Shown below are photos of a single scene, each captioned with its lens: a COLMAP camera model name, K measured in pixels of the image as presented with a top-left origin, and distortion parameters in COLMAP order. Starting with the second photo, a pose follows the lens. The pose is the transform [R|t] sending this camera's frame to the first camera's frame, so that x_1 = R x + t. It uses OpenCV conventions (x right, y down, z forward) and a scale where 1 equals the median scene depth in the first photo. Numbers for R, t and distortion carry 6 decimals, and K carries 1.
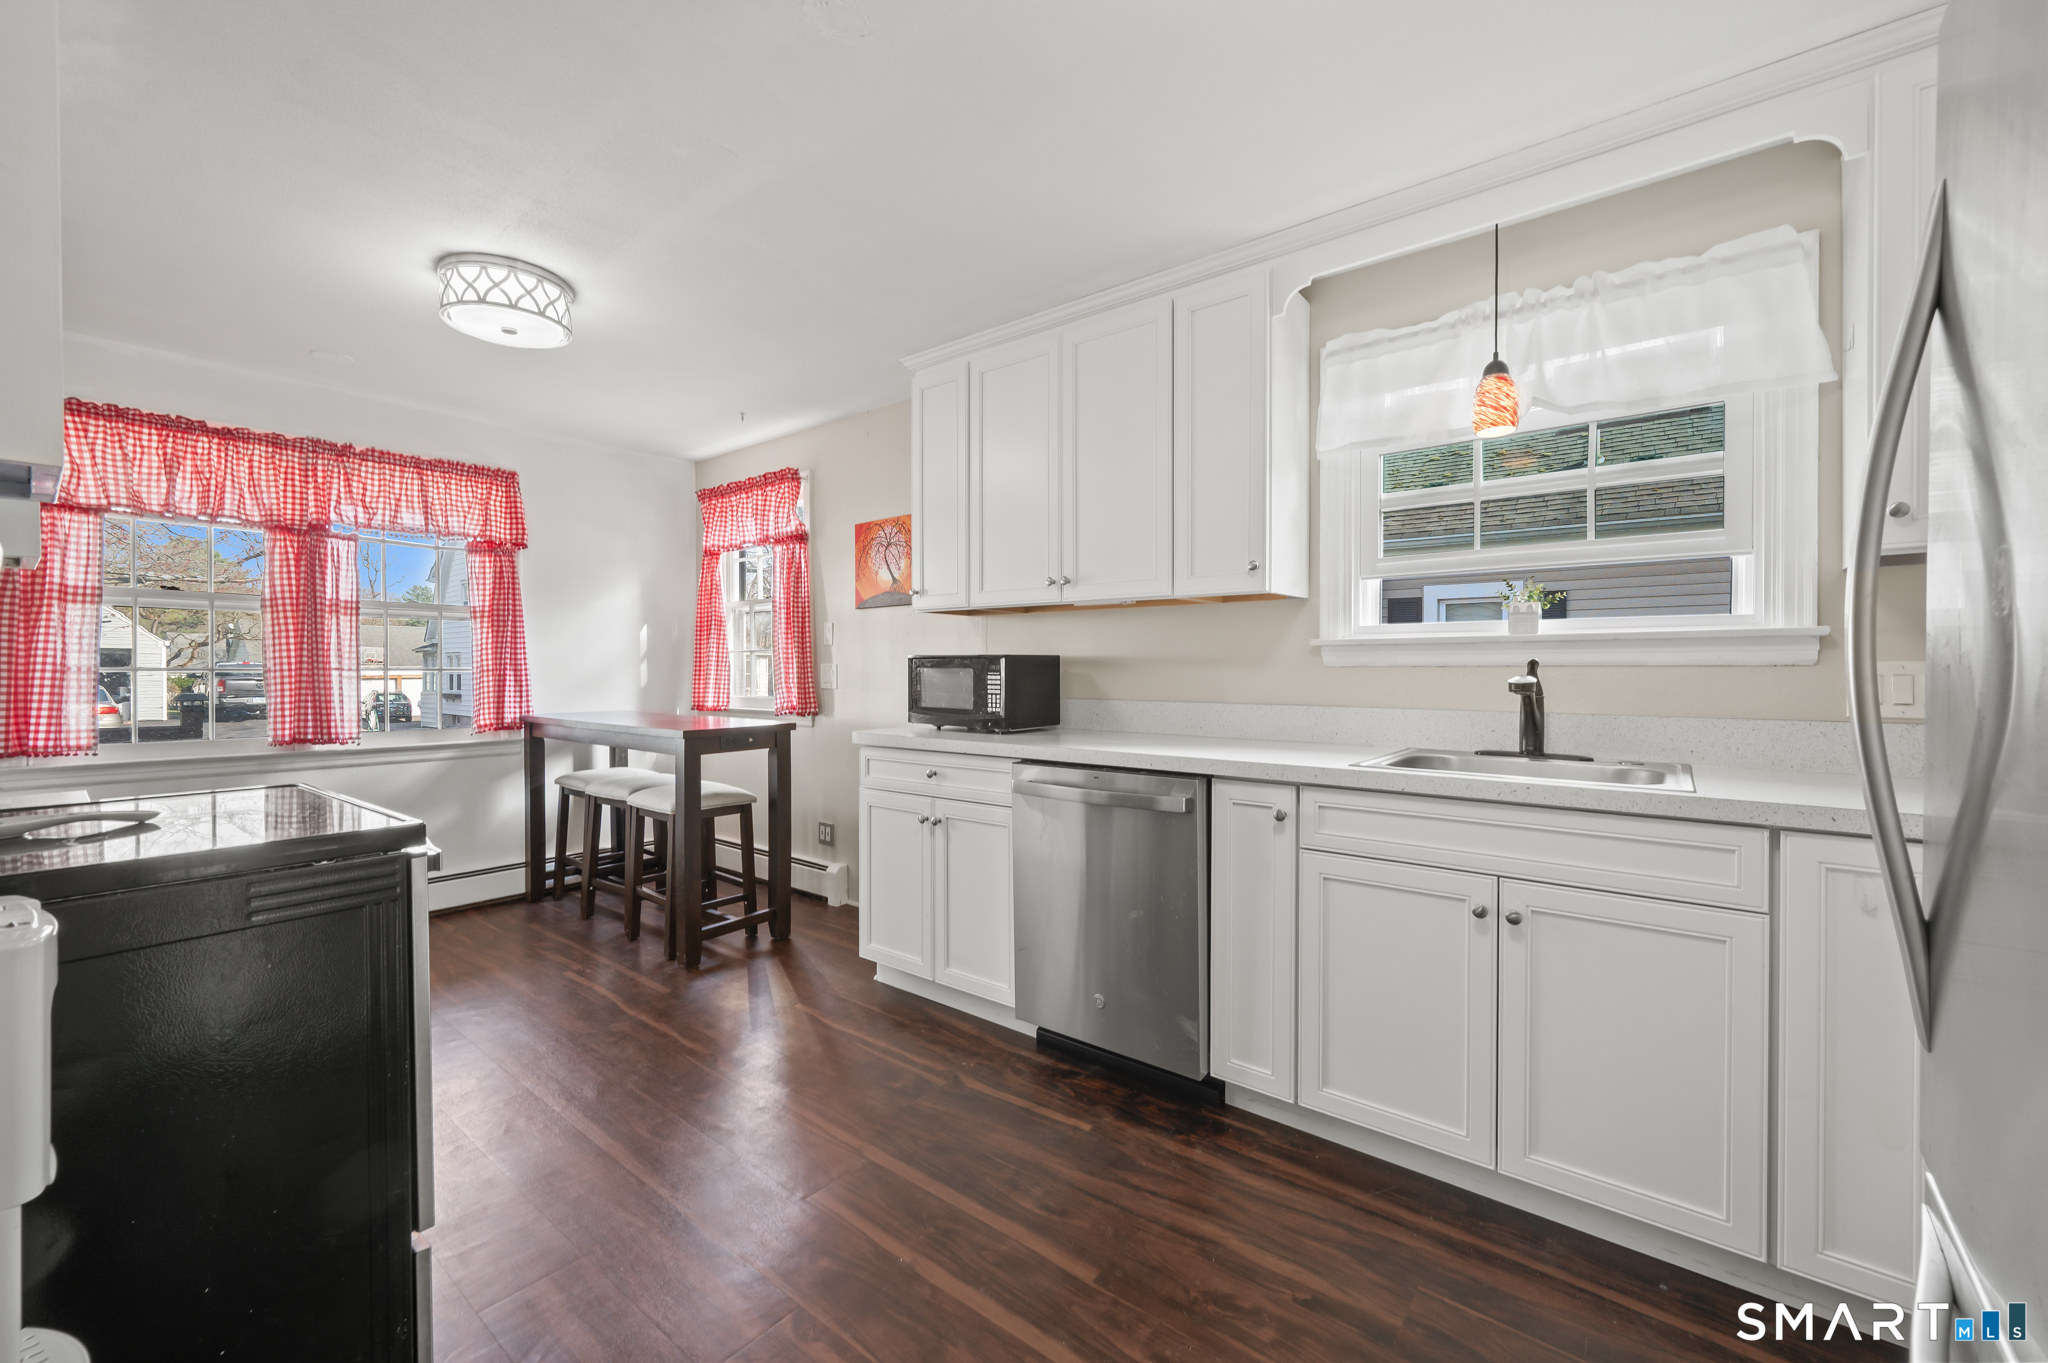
lens RADIAL K [[818.2, 0, 1051.6], [0, 818.2, 678.7], [0, 0, 1]] dist [0.000549, 0.000047]
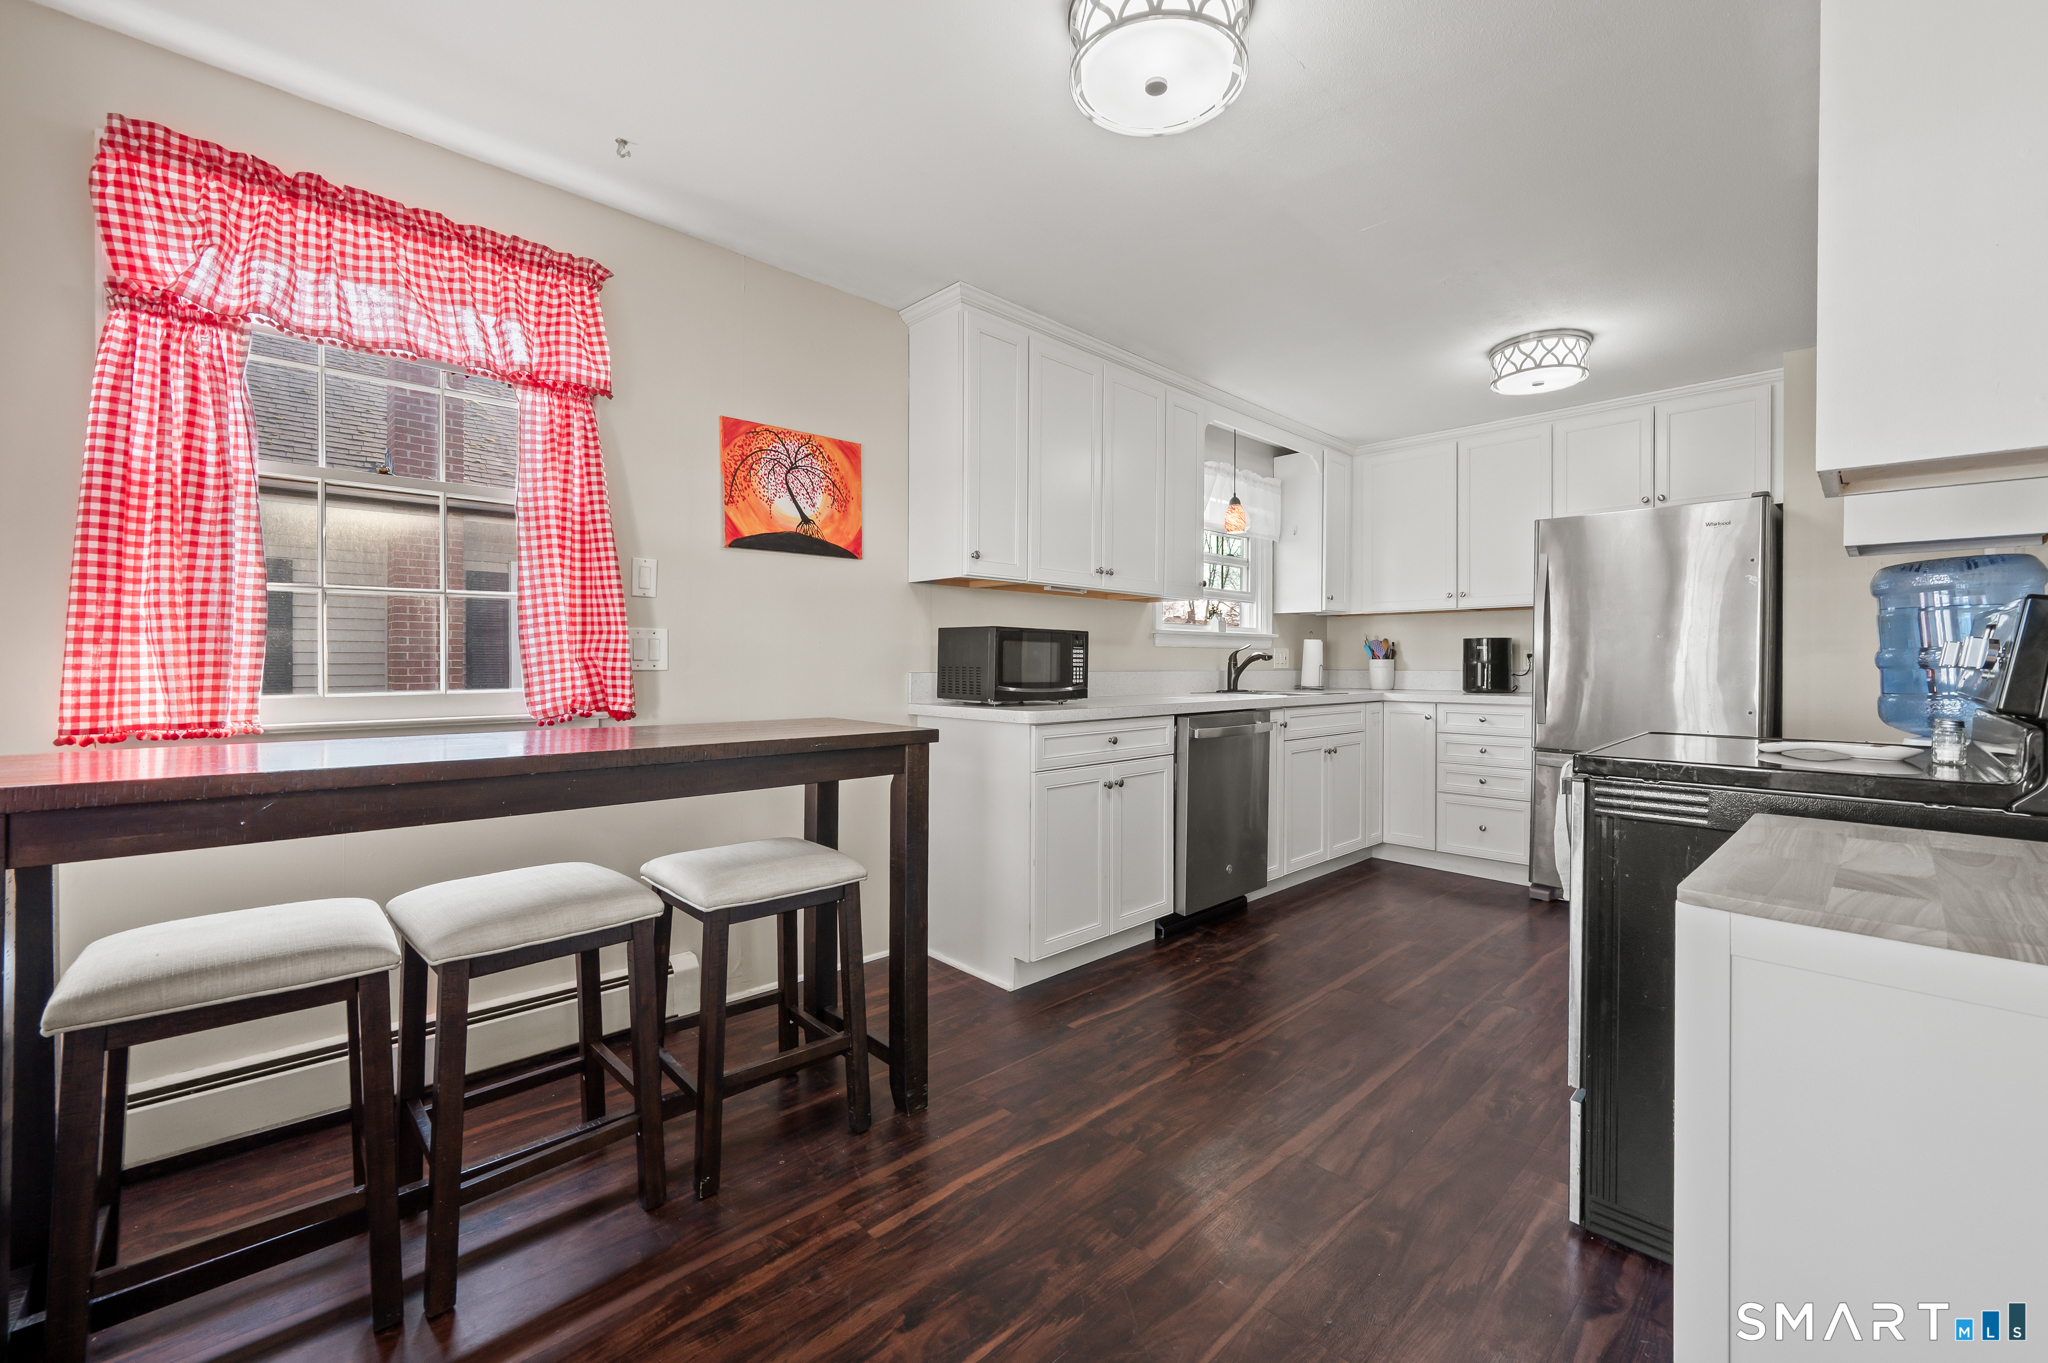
lens RADIAL K [[839.8, 0, 1028.6], [0, 839.8, 667.8], [0, 0, 1]] dist [-0.001038, -0.000038]
pose [[0.136396, -0.008079, 0.990621, -1.166176], [0.007068, 0.999949, 0.007182, 0.011571], [-0.990629, 0.006022, 0.136446, 0.896181]]
